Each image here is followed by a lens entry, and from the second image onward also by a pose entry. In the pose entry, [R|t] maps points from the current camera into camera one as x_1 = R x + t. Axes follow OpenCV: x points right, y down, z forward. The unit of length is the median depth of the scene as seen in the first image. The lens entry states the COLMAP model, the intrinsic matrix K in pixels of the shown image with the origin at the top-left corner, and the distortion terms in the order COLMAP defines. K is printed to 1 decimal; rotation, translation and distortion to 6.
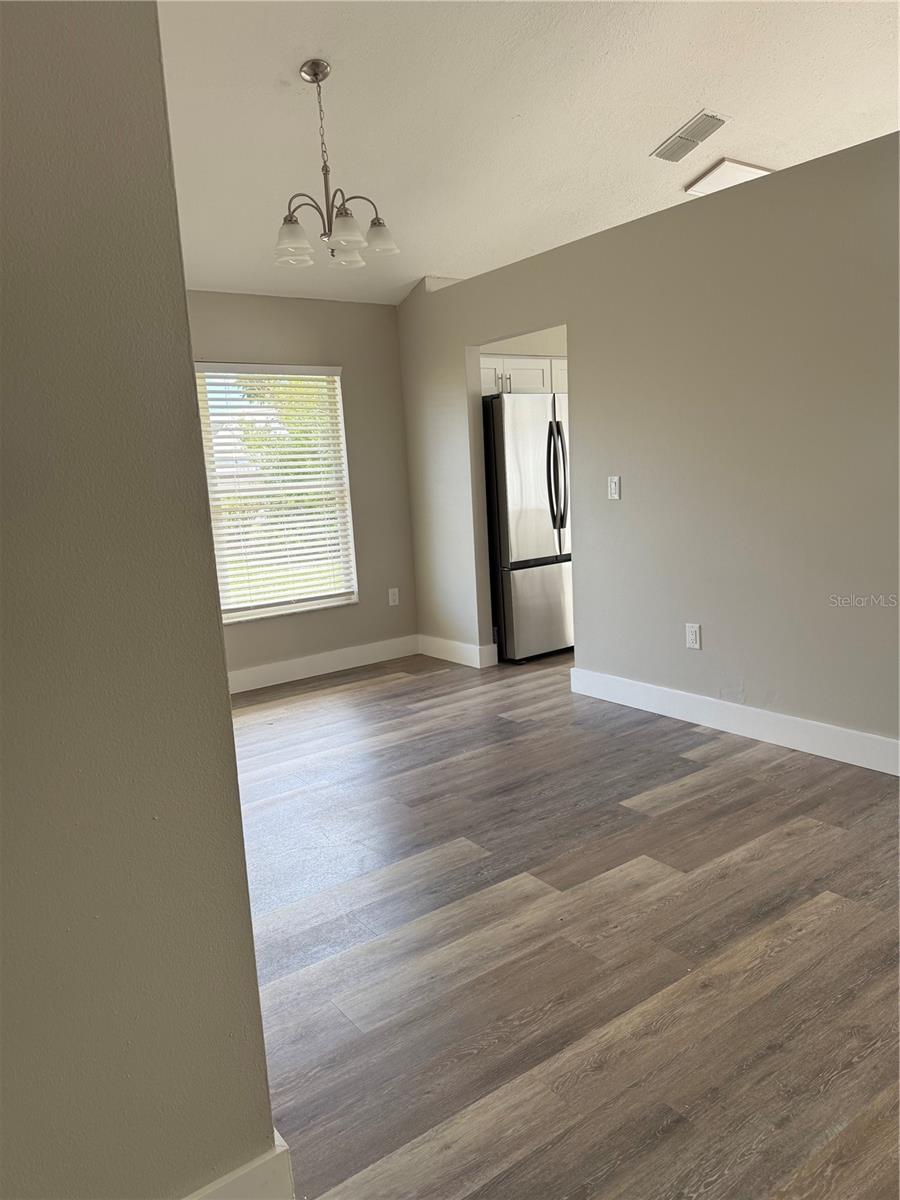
lens RADIAL K [[853.9, 0, 452.8], [0, 853.9, 601.2], [0, 0, 1]] dist [-0.011111, 0.002430]
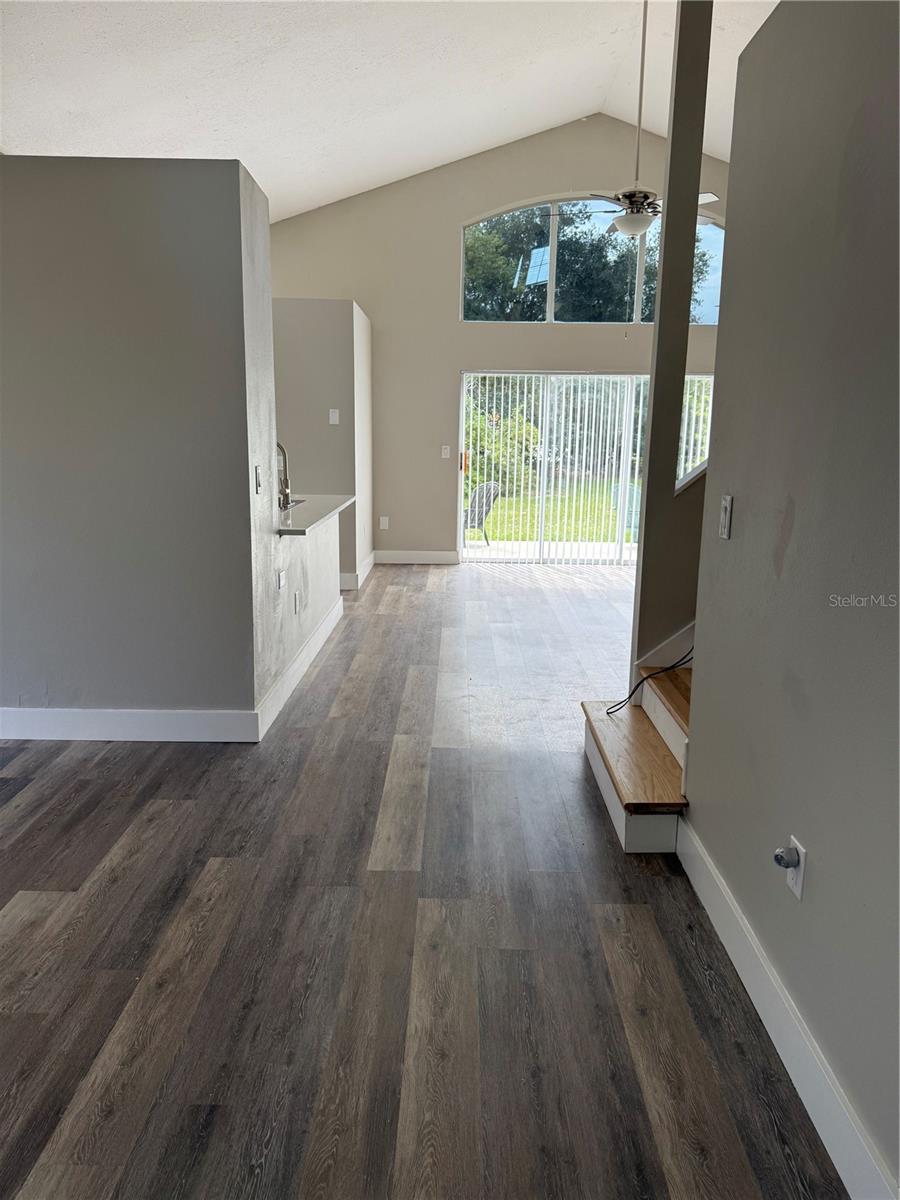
lens RADIAL K [[853.9, 0, 450.1], [0, 853.9, 599.5], [0, 0, 1]] dist [-0.011111, 0.002430]
pose [[0.597029, -0.104764, 0.795349, -0.228420], [0.089039, 0.993964, 0.064088, -0.034757], [-0.797263, 0.032555, 0.602754, 0.088471]]
